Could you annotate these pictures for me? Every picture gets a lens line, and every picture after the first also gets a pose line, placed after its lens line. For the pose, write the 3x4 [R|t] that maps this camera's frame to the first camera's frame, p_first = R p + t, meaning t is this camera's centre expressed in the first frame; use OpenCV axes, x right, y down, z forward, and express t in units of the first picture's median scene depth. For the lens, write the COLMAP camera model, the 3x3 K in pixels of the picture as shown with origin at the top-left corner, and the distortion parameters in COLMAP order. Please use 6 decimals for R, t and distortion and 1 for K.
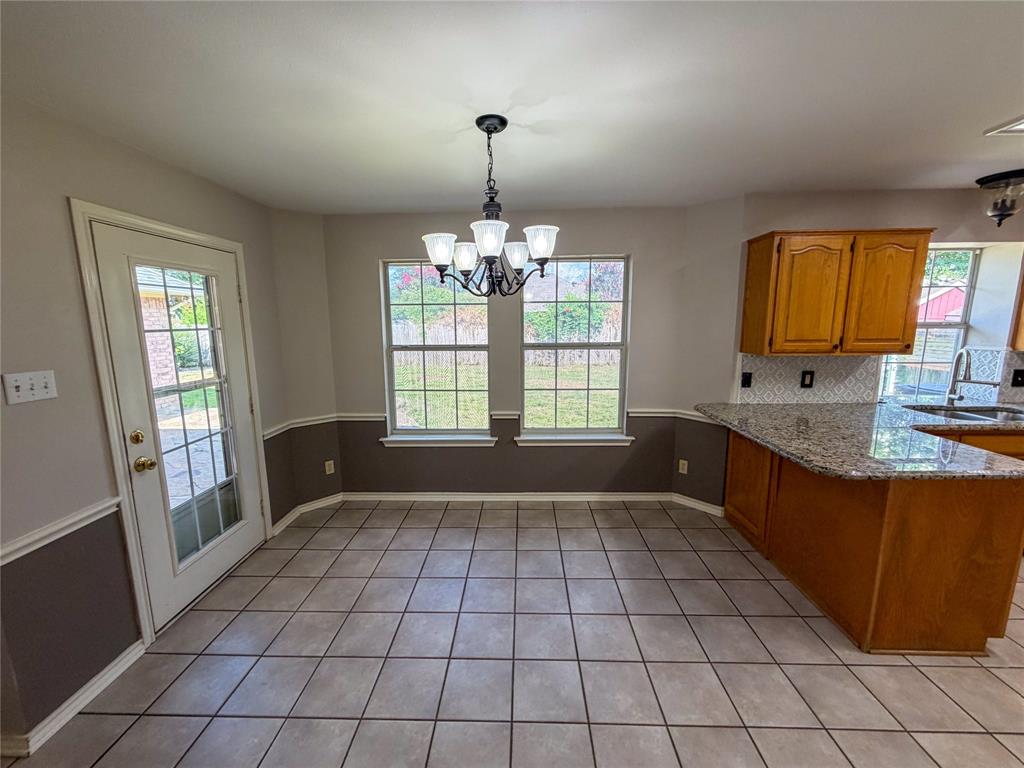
lens RADIAL K [[408.5, 0, 510.1], [0, 408.5, 383.3], [0, 0, 1]] dist [0.000134, -0.000014]
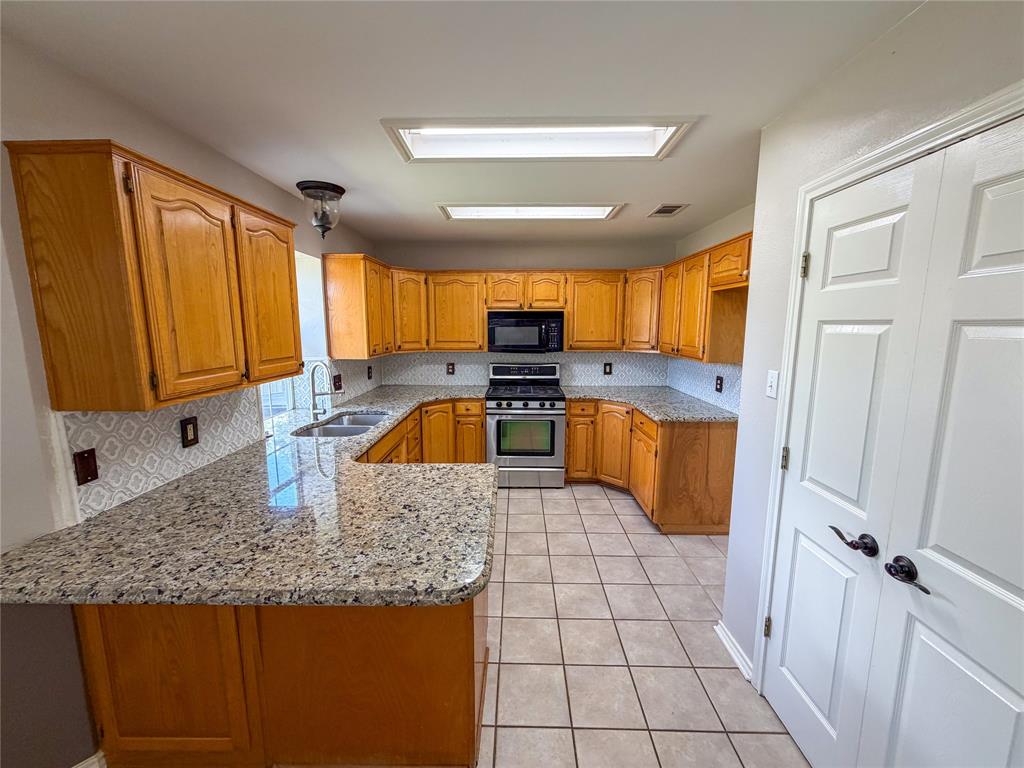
lens RADIAL K [[408.0, 0, 506.4], [0, 408.0, 384.6], [0, 0, 1]] dist [-0.001371, -0.000047]
pose [[-0.007813, -0.137967, 0.990406, 0.151389], [0.160218, 0.977468, 0.137429, -0.095749], [-0.987051, 0.159754, 0.014468, 0.574652]]
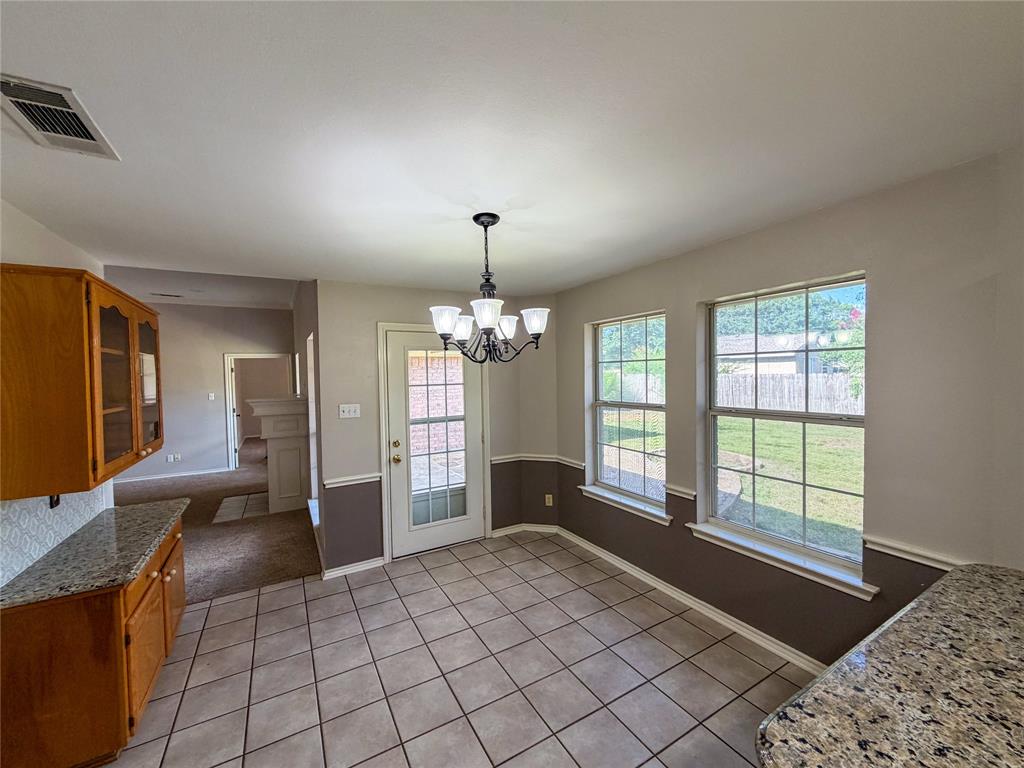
lens RADIAL K [[407.1, 0, 510.0], [0, 407.1, 382.0], [0, 0, 1]] dist [-0.000147, 0.000026]
pose [[0.520577, 0.015346, -0.853677, 0.645259], [-0.117244, 0.991652, -0.053670, -0.073268], [0.845727, 0.128028, 0.518030, 0.325115]]
